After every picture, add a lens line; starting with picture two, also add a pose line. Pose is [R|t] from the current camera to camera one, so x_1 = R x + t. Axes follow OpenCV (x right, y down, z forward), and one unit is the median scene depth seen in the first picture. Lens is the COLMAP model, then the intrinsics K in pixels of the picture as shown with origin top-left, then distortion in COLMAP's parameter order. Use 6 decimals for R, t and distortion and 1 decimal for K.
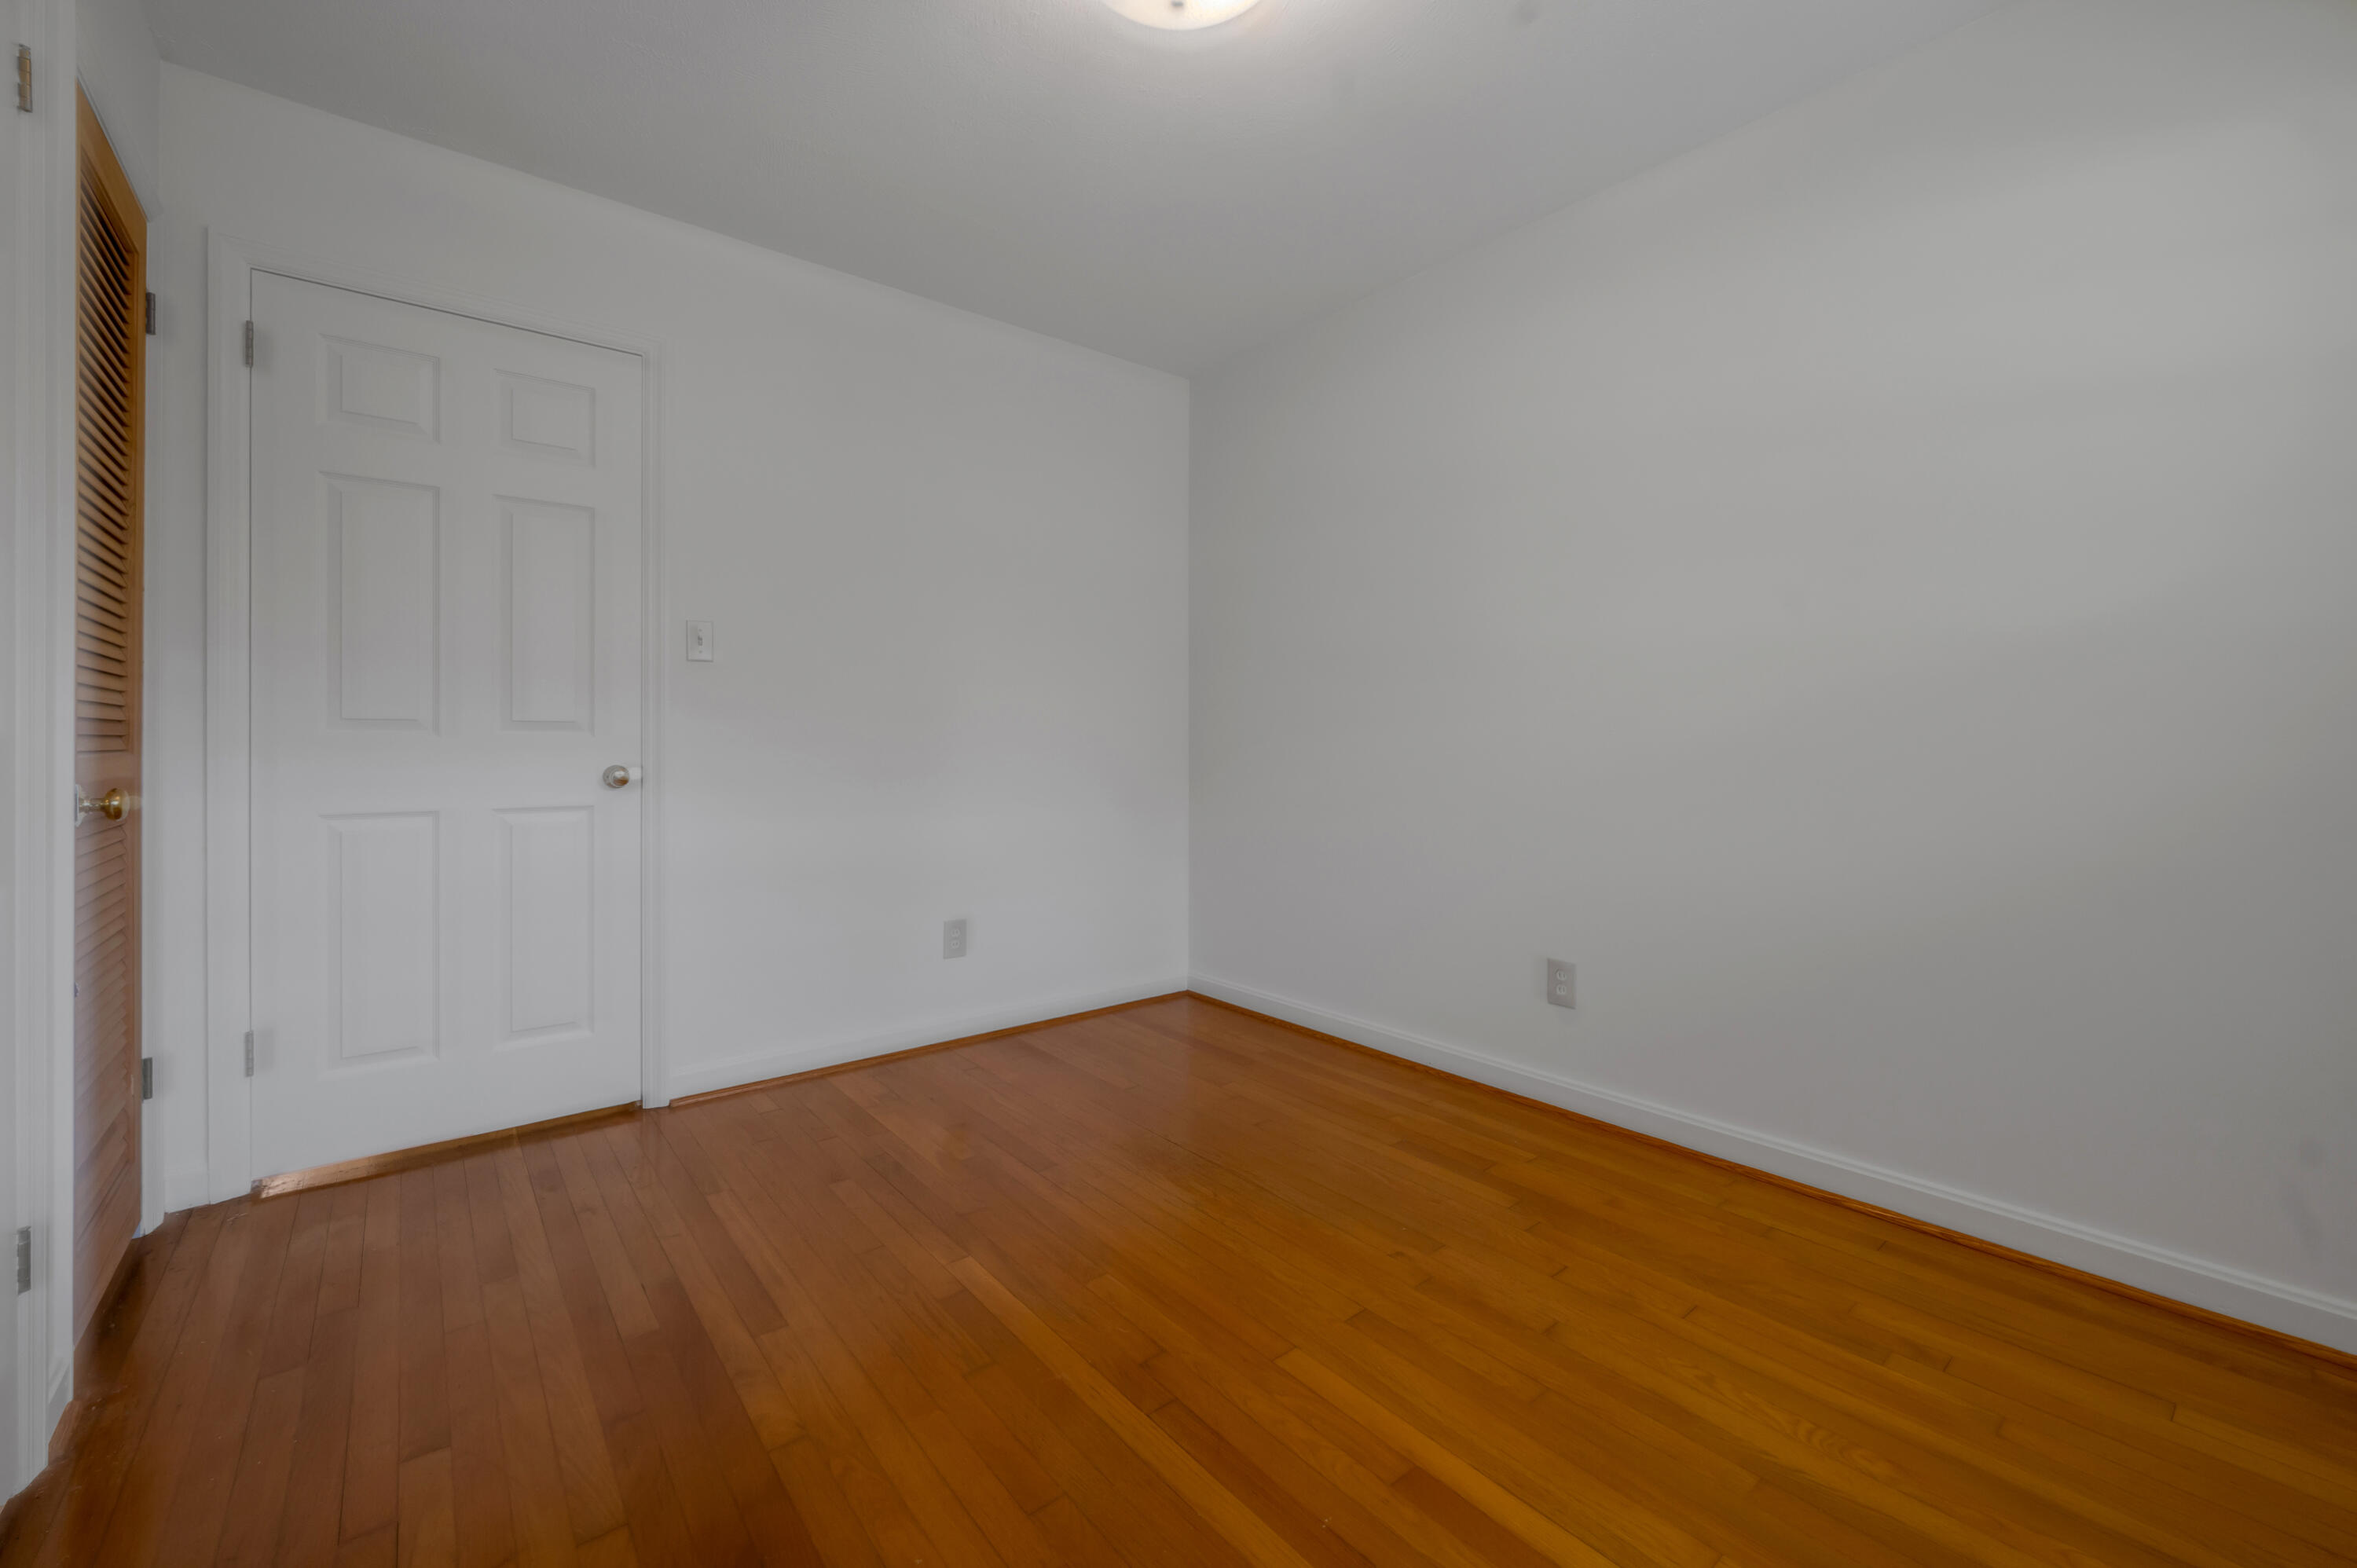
lens RADIAL K [[981.6, 0, 1184.6], [0, 981.6, 737.7], [0, 0, 1]] dist [0.000603, 0.000175]
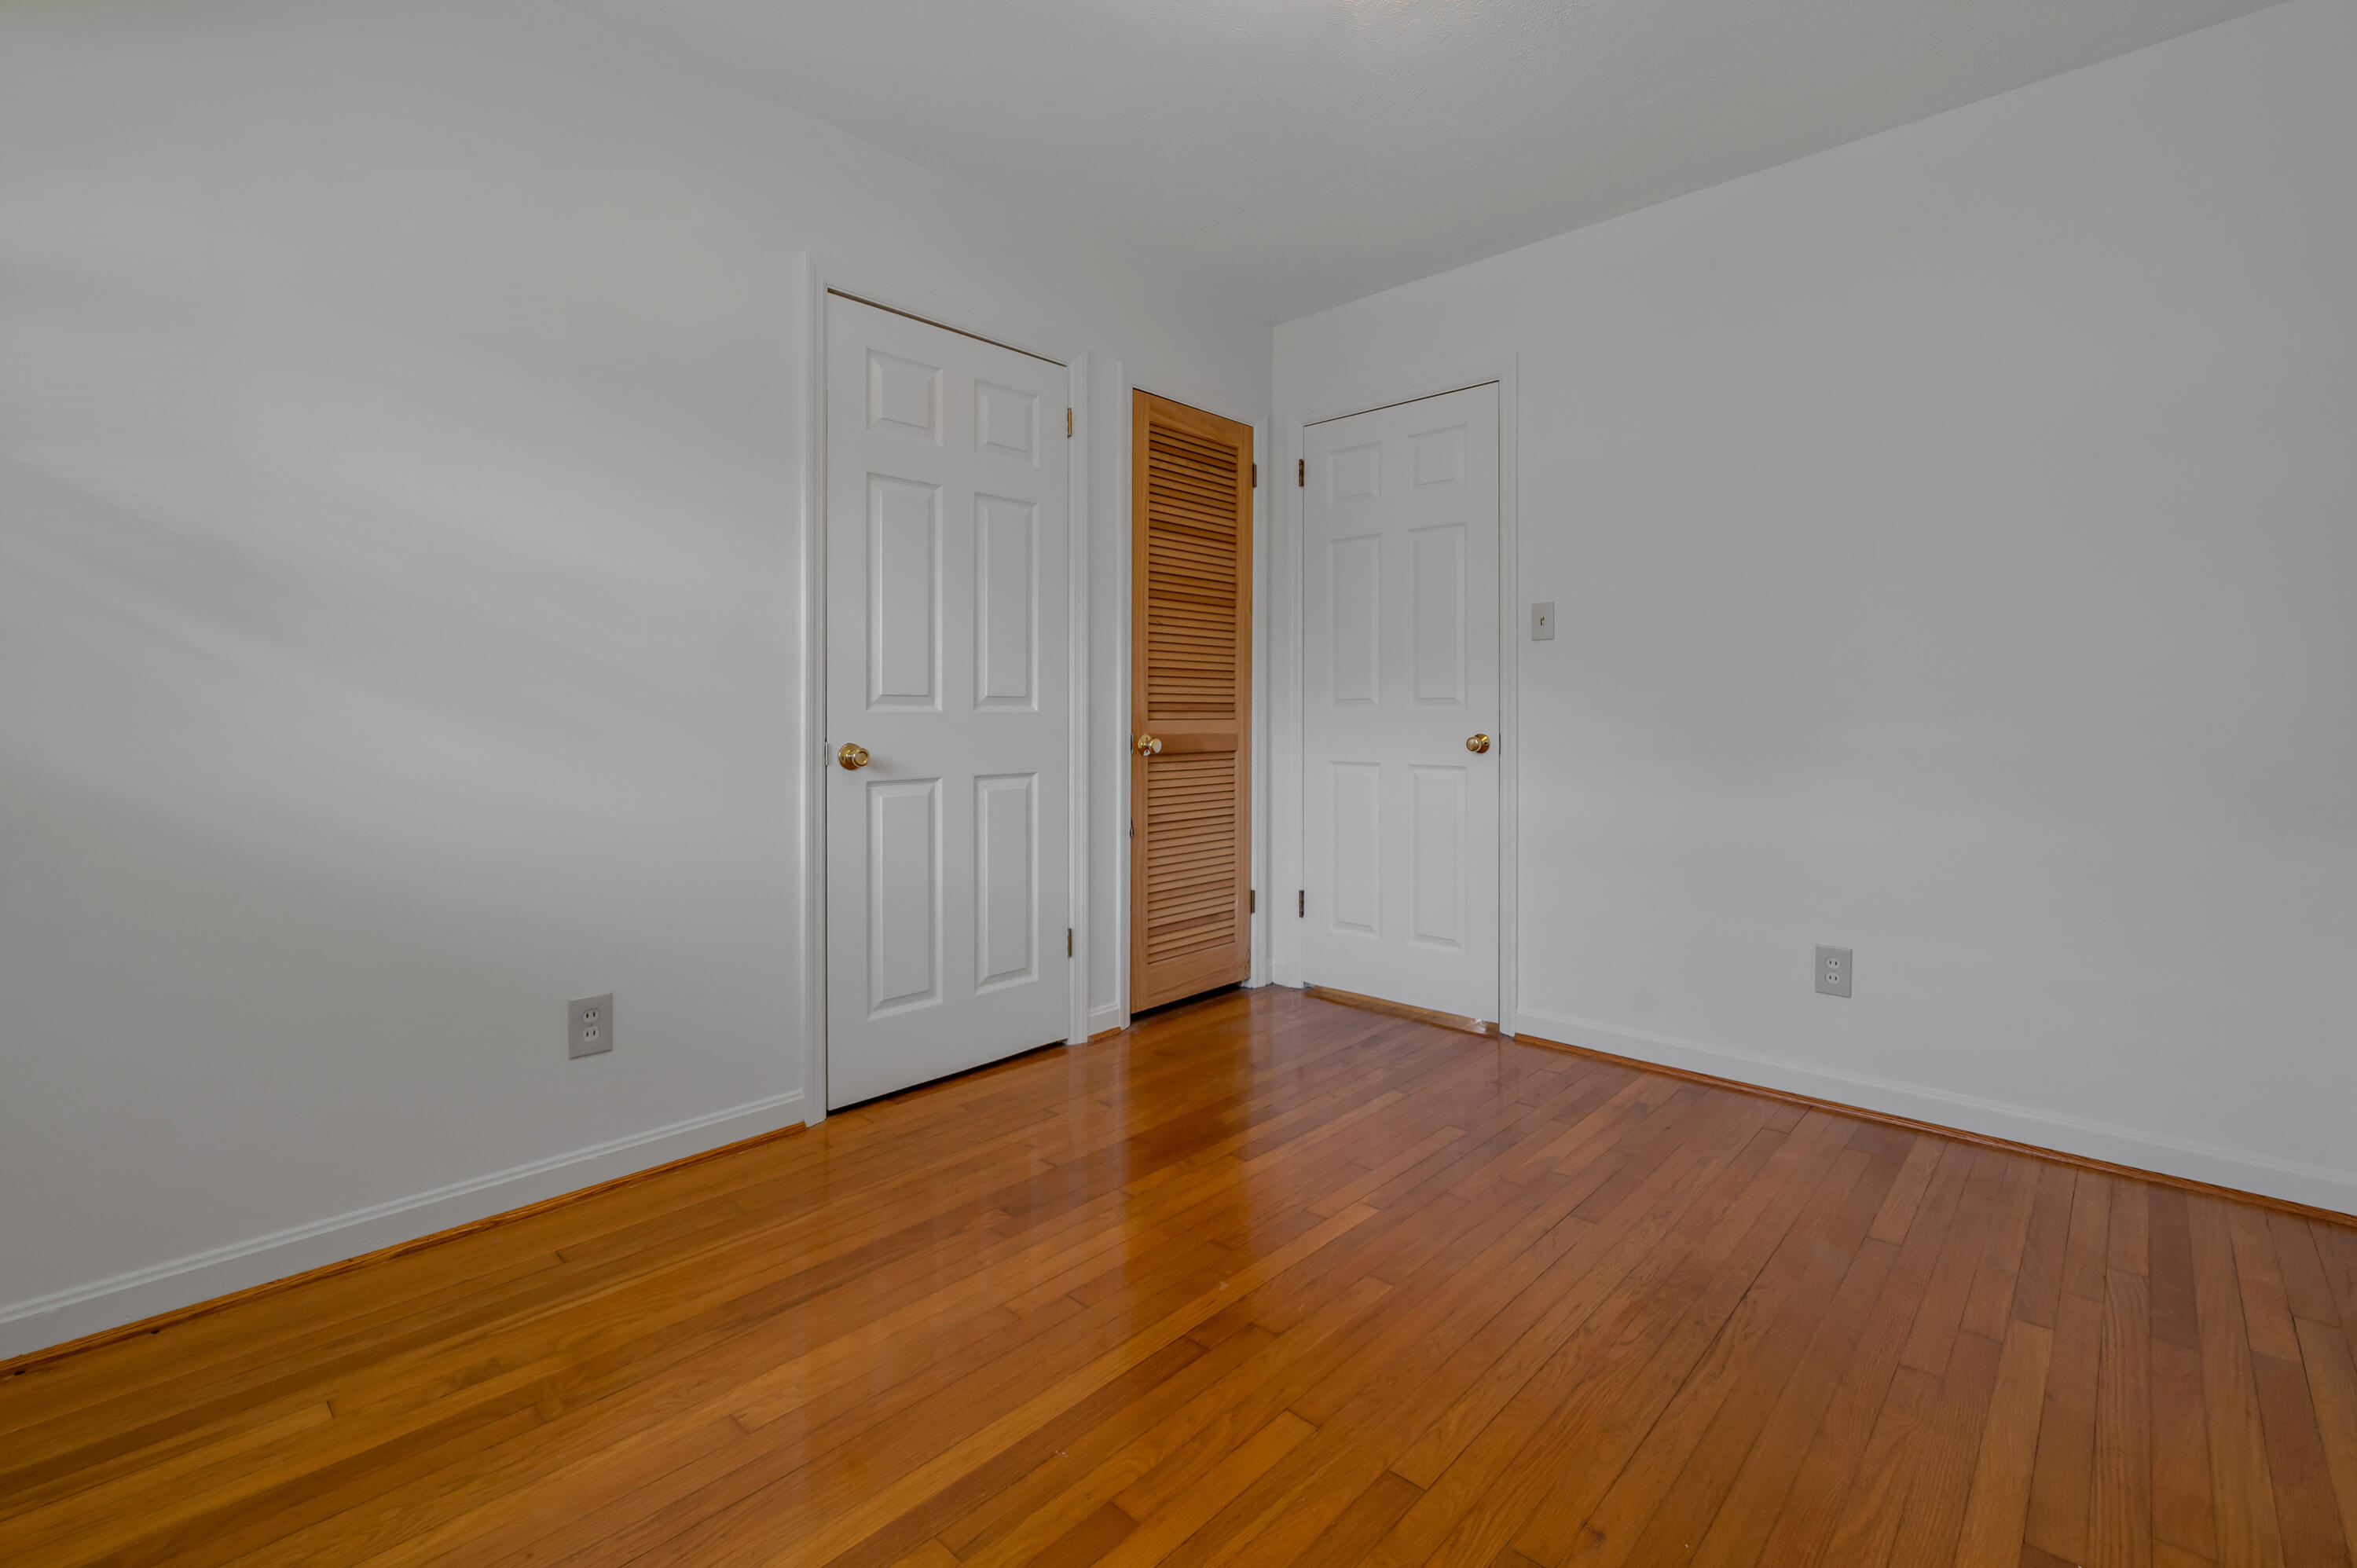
lens RADIAL K [[1024.3, 0, 1176.1], [0, 1024.3, 711.5], [0, 0, 1]] dist [-0.003567, -0.000138]
pose [[0.131763, -0.000327, -0.991281, 0.722140], [0.002349, 0.999997, -0.000017, -0.000738], [0.991278, -0.002326, 0.131764, 0.563904]]
